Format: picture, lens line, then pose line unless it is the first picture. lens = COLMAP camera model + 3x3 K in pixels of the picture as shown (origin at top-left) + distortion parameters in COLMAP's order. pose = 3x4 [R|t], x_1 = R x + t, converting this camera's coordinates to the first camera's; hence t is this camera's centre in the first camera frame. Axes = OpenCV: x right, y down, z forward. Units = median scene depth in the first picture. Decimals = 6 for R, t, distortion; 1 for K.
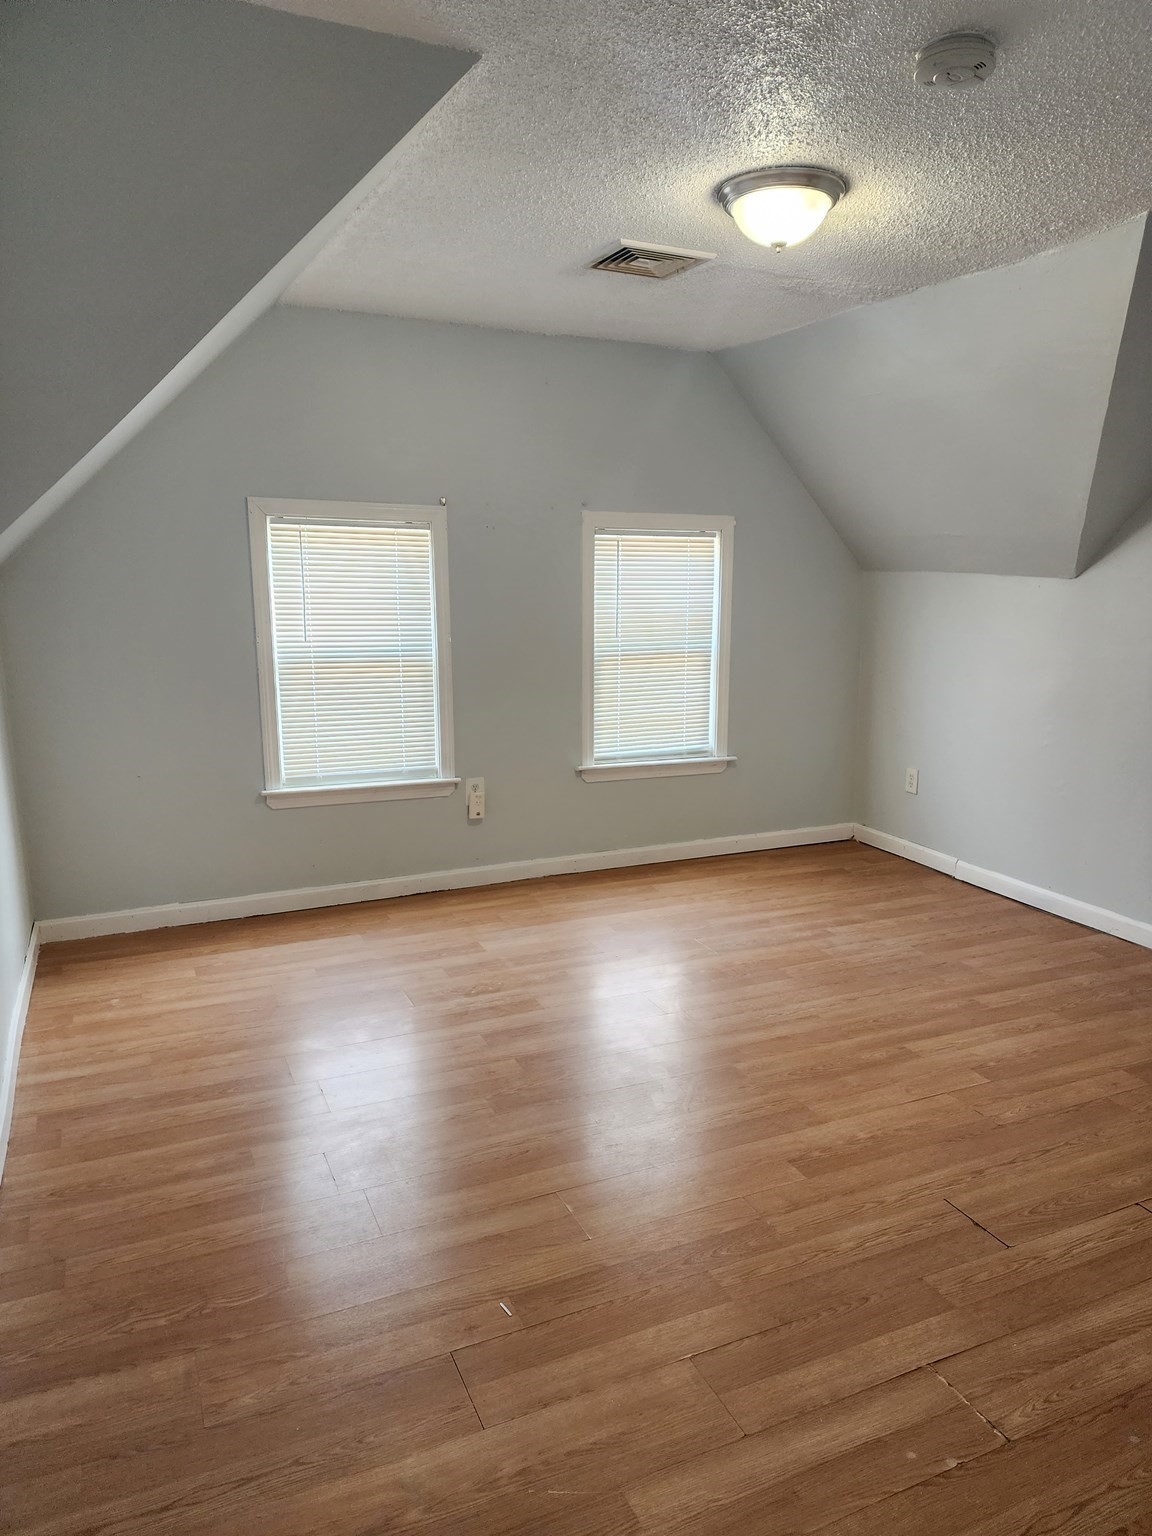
lens RADIAL K [[1042.1, 0, 576.0], [0, 1042.1, 768.0], [0, 0, 1]] dist [0.036675, -0.048764]
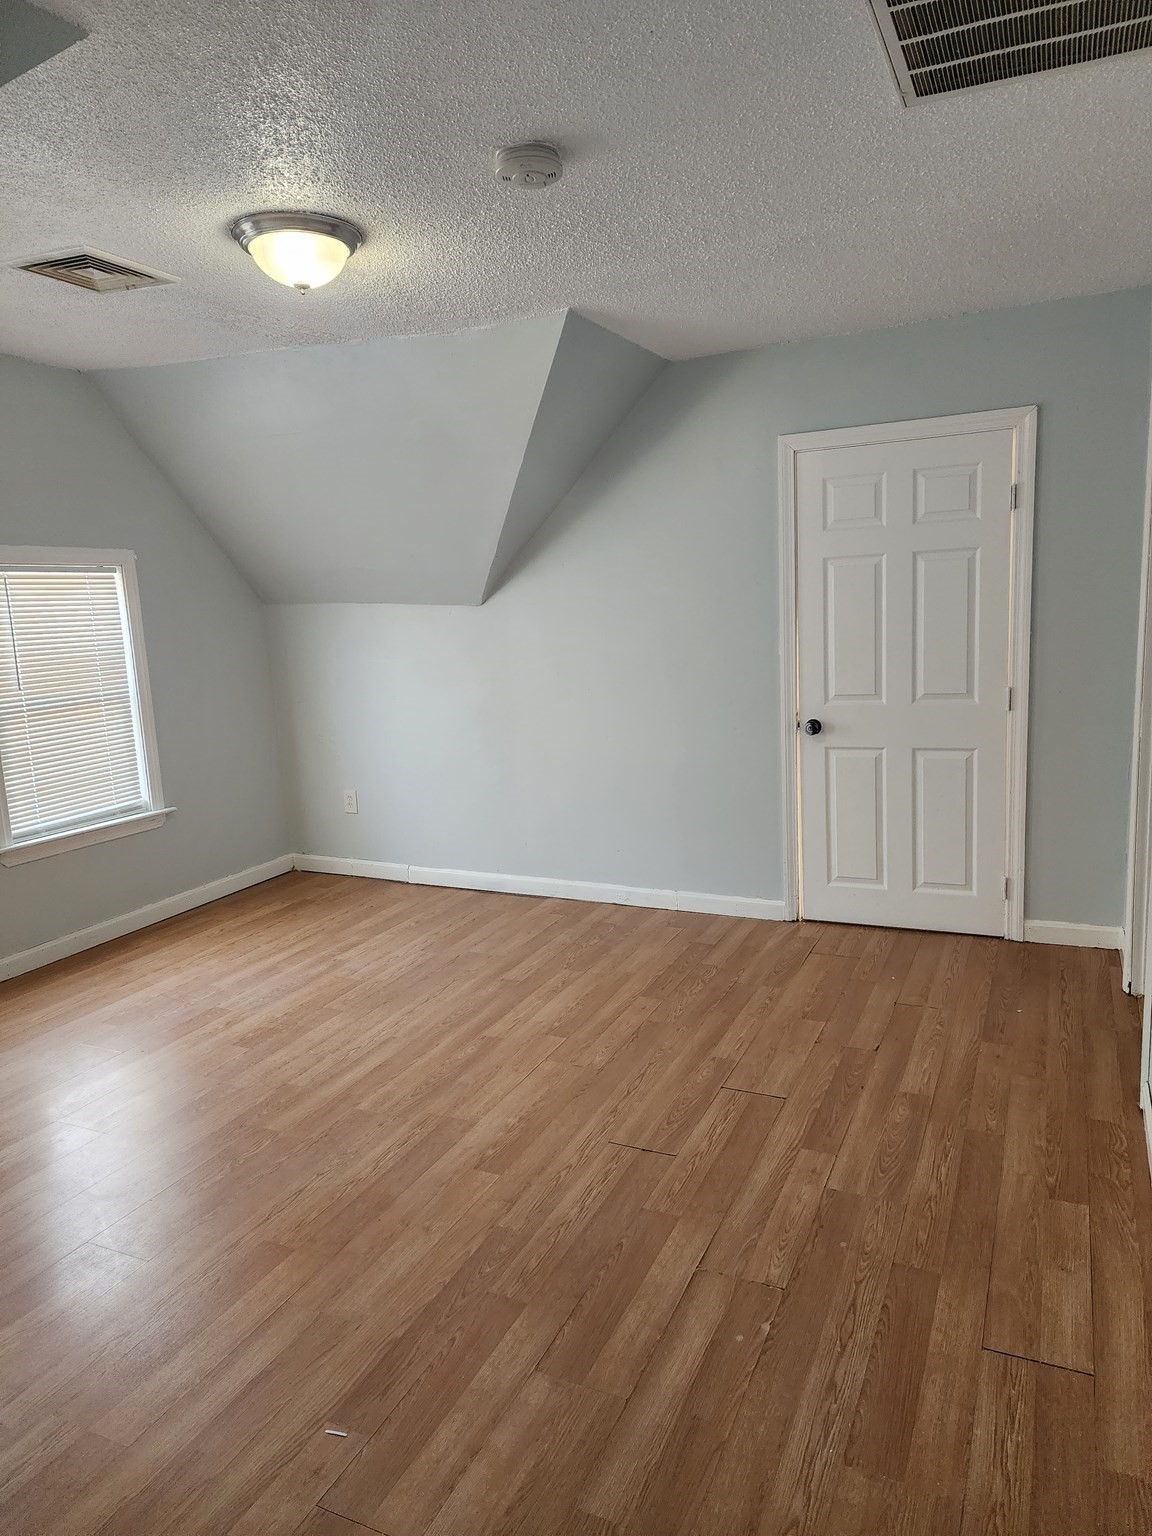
lens RADIAL K [[1056.4, 0, 579.6], [0, 1056.4, 741.9], [0, 0, 1]] dist [0.035409, -0.058790]
pose [[0.744243, -0.131327, 0.654871, -0.260792], [0.166799, 0.985957, 0.008160, -0.021598], [-0.646746, 0.103159, 0.755697, 0.077098]]
